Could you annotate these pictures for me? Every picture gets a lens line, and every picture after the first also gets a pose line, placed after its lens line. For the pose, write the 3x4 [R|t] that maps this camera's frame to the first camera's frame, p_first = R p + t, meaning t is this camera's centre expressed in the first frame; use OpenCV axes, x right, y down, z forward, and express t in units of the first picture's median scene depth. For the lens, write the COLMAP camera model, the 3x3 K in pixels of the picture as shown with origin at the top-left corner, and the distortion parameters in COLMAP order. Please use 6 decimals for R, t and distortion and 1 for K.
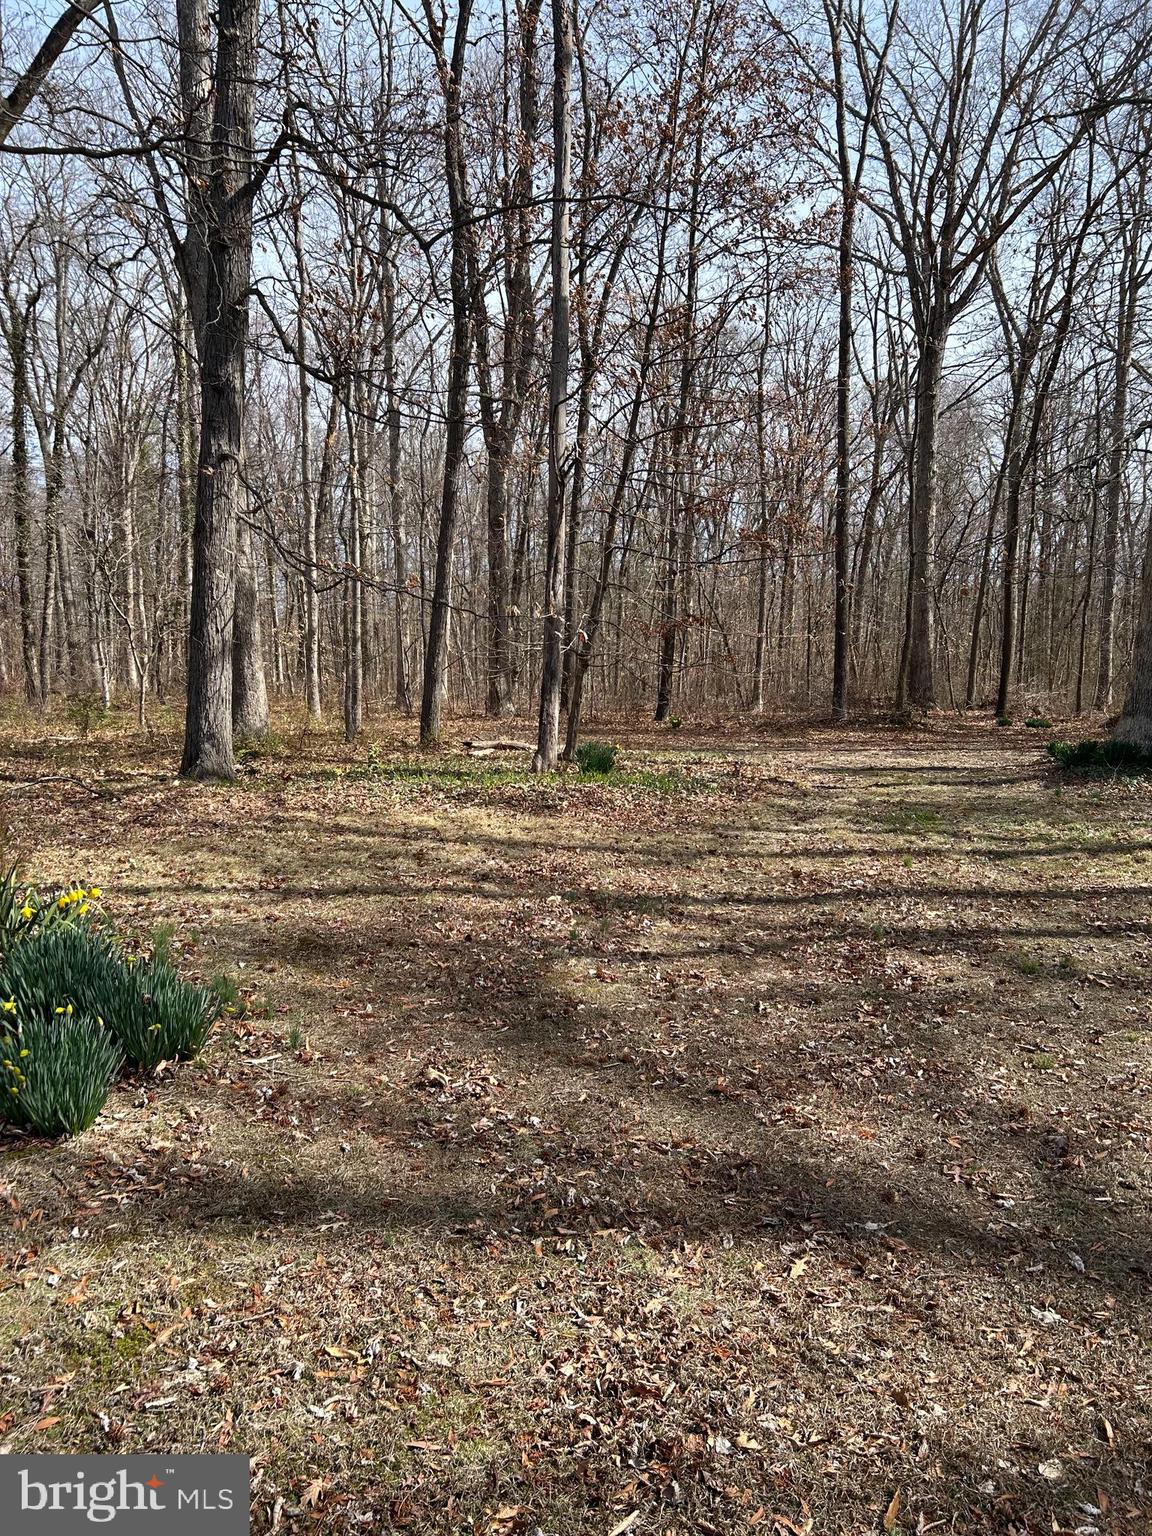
lens RADIAL K [[1157.5, 0, 576.4], [0, 1157.5, 765.7], [0, 0, 1]] dist [0.057571, -0.070713]
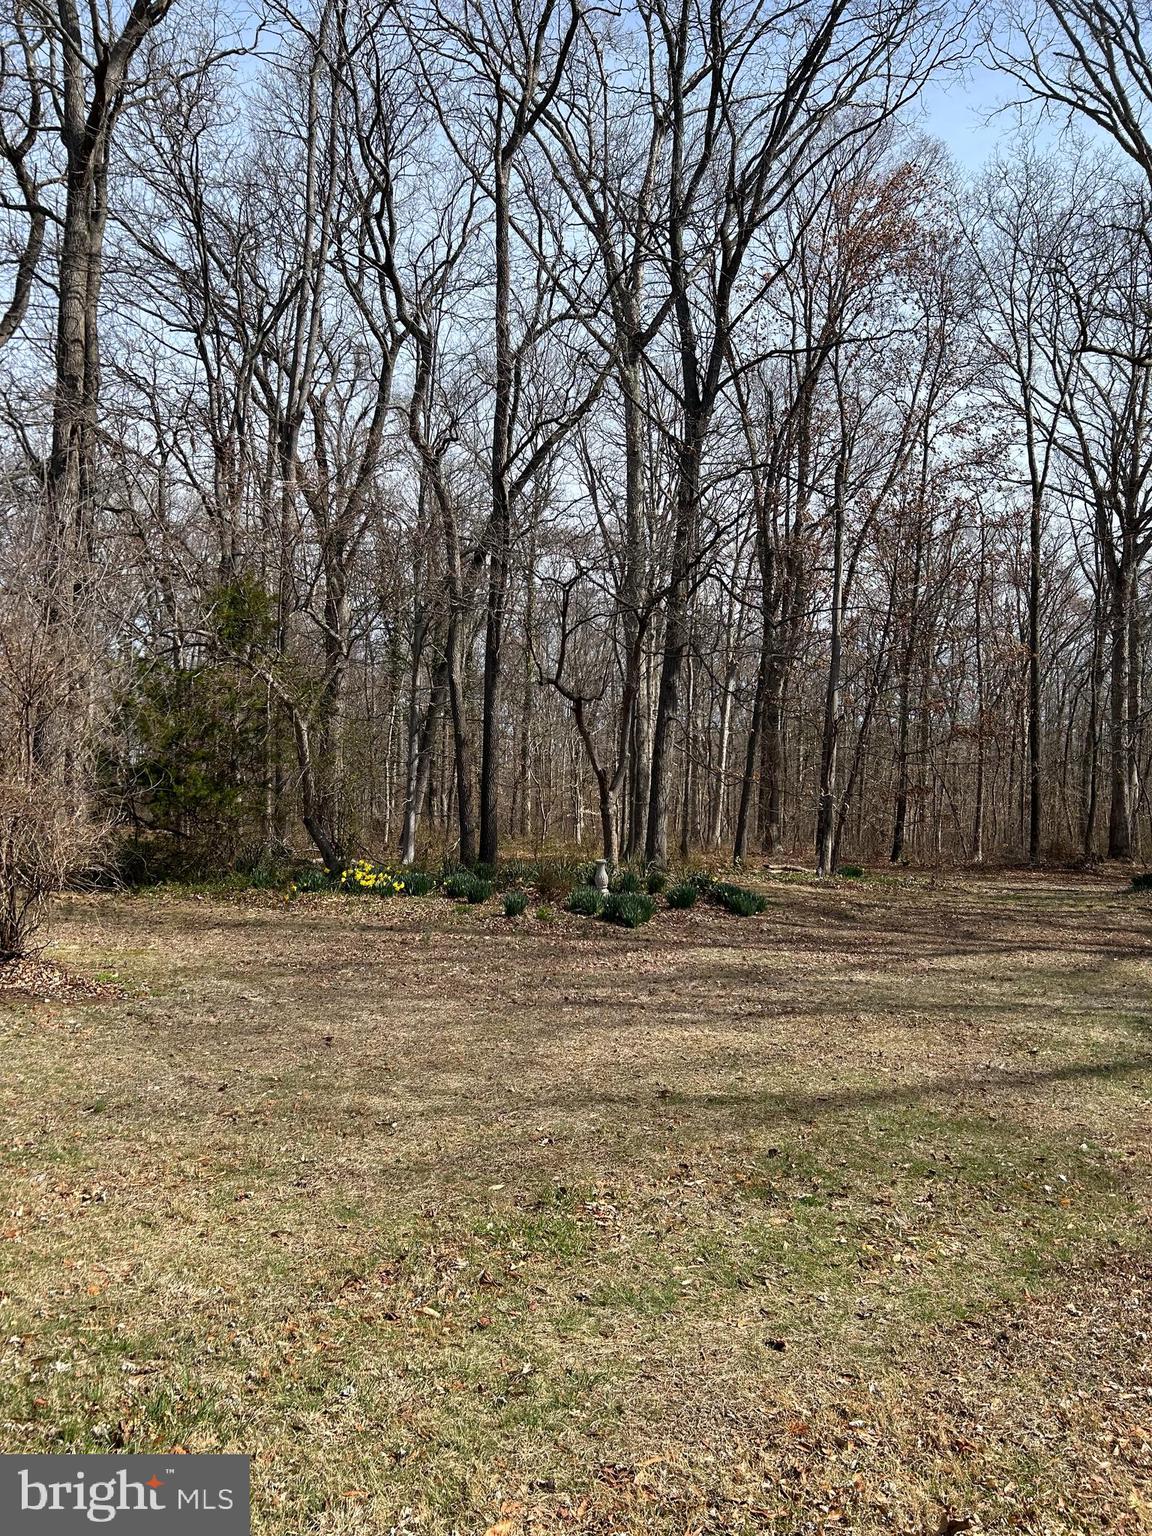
lens RADIAL K [[1157.5, 0, 579.9], [0, 1157.5, 772.0], [0, 0, 1]] dist [0.057571, -0.070713]
pose [[0.979388, 0.011011, -0.201689, -0.017691], [-0.036596, 0.991661, -0.123565, 0.040083], [0.198646, 0.128399, 0.971624, -0.445357]]
